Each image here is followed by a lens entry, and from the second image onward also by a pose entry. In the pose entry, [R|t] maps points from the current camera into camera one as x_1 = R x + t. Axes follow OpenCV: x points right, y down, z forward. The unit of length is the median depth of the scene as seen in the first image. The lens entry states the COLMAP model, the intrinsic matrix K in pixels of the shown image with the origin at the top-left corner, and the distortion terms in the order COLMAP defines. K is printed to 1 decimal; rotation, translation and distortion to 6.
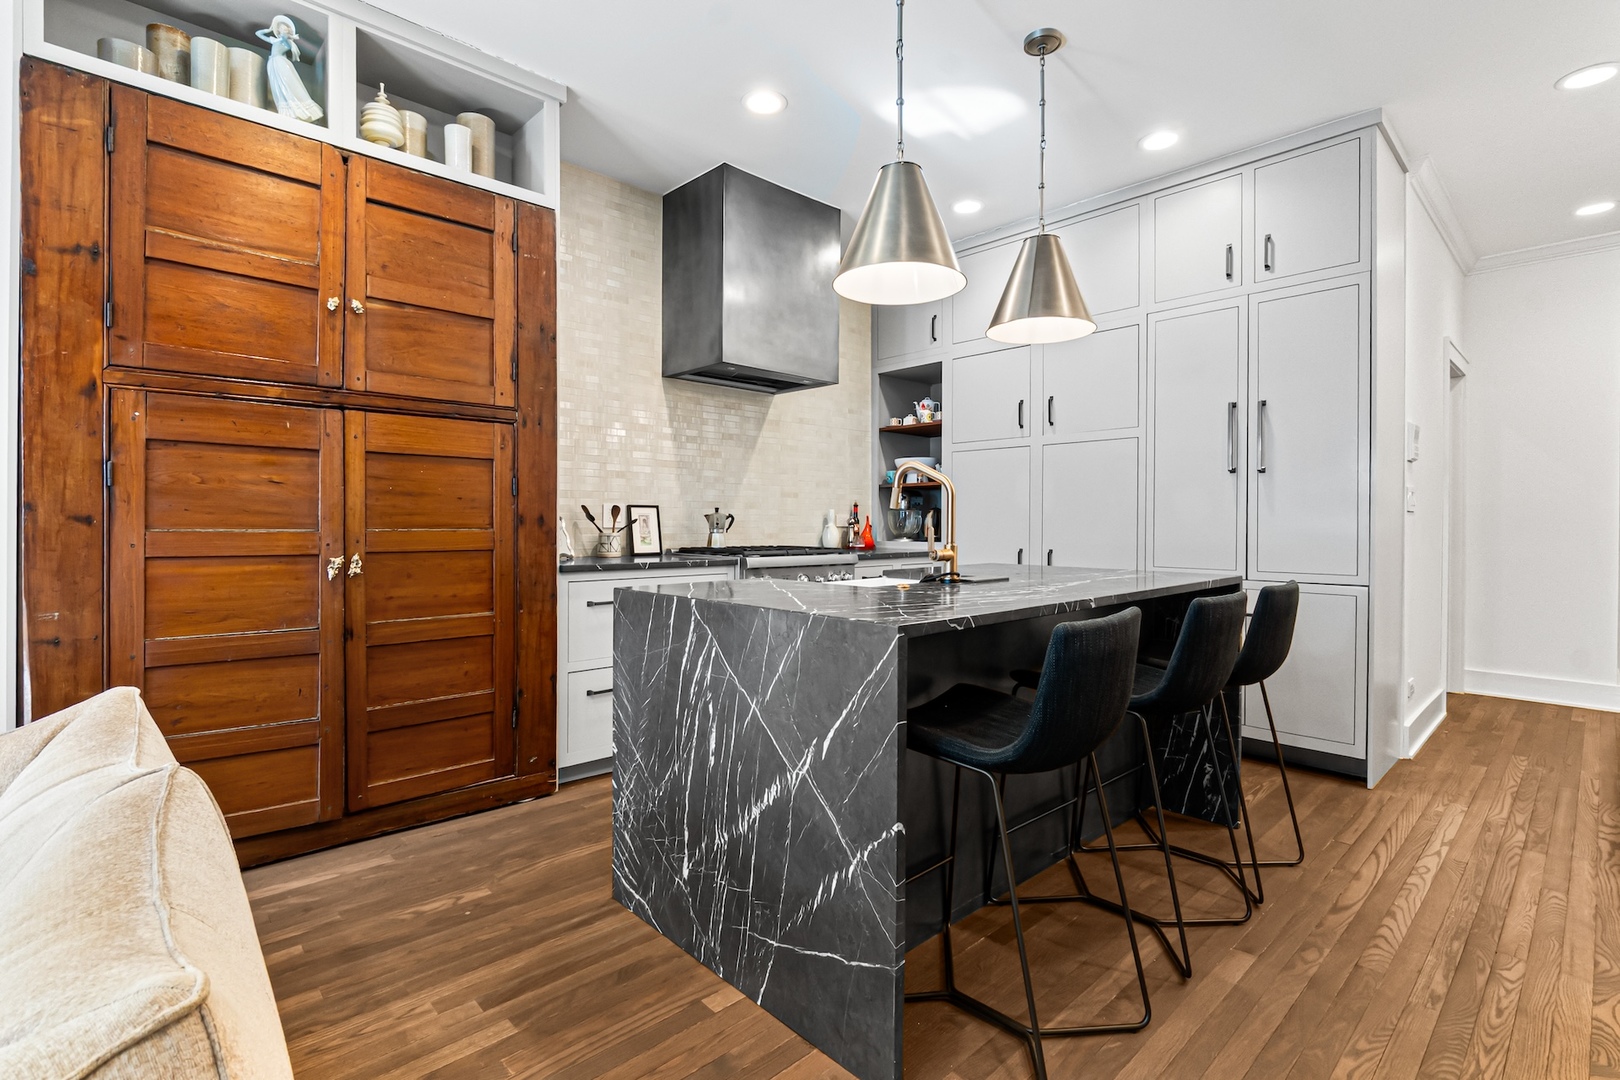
lens RADIAL K [[750.4, 0, 807.9], [0, 750.4, 531.9], [0, 0, 1]] dist [-0.001493, 0.001697]
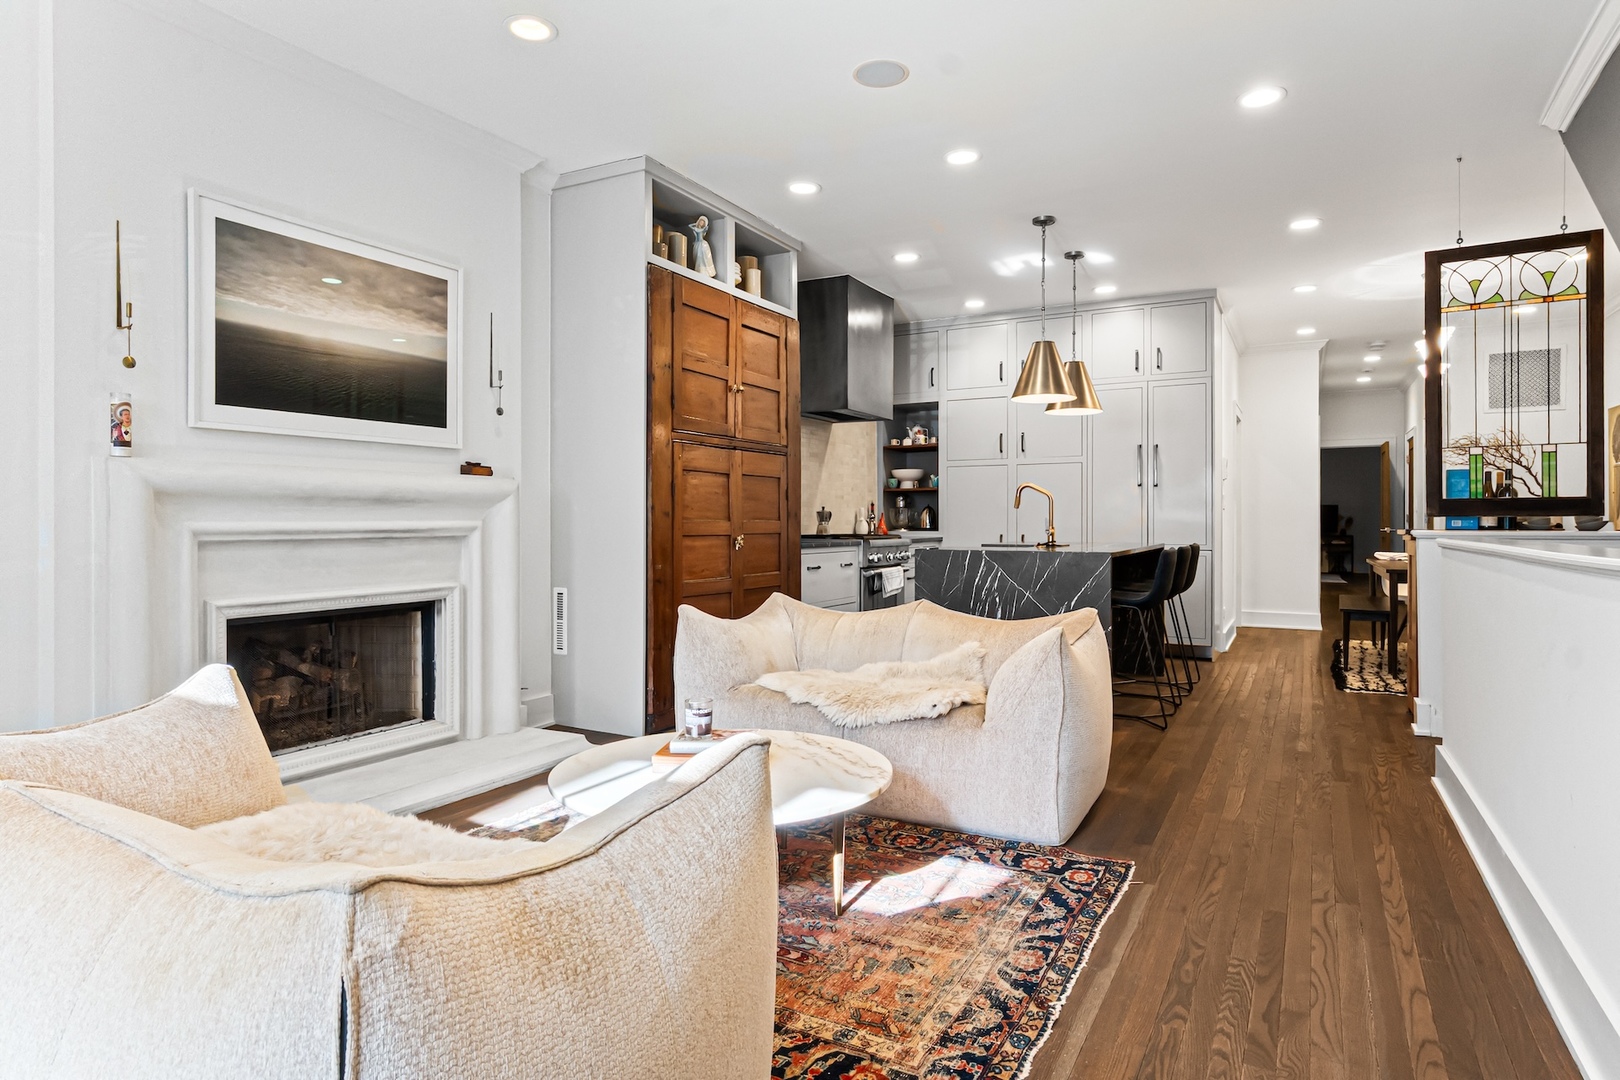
lens RADIAL K [[911.7, 0, 818.5], [0, 911.7, 536.2], [0, 0, 1]] dist [0.035280, -0.000356]
pose [[0.947107, -0.009048, 0.320790, -0.686839], [0.007840, 0.999956, 0.005056, 0.014738], [-0.320822, -0.002273, 0.947137, -0.634295]]
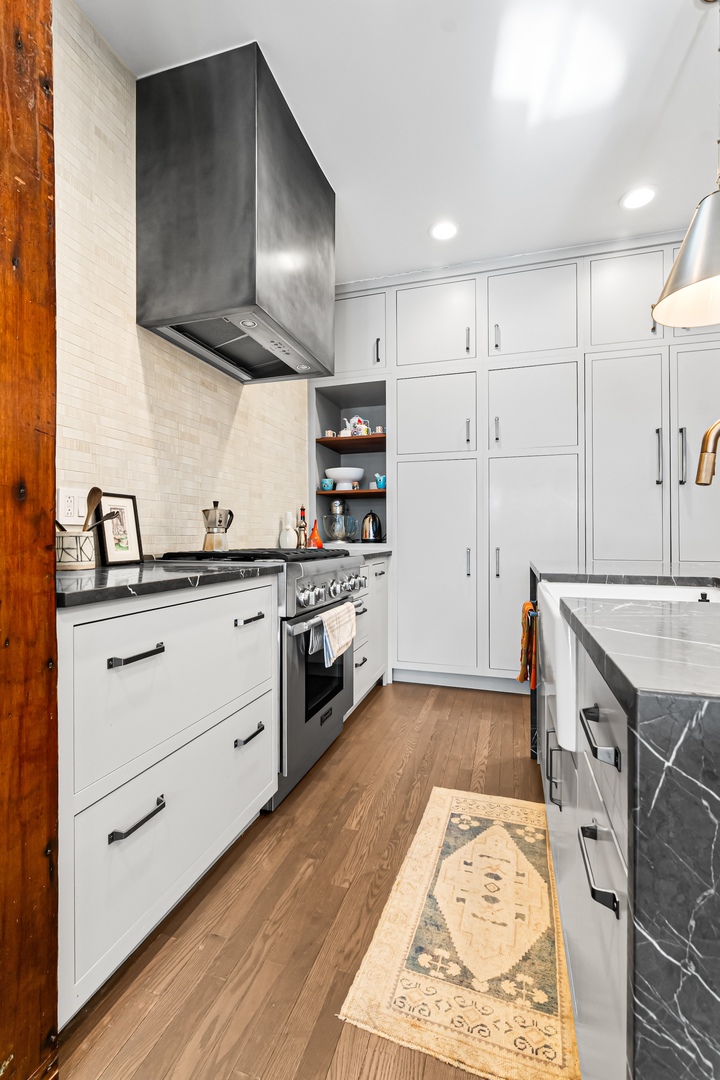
lens RADIAL K [[469.9, 0, 364.1], [0, 469.9, 538.4], [0, 0, 1]] dist [-0.005940, 0.002600]
pose [[0.866757, -0.007398, 0.498675, -0.234318], [0.011042, 0.999930, -0.004357, 0.010834], [-0.498608, 0.009283, 0.866778, 0.494109]]
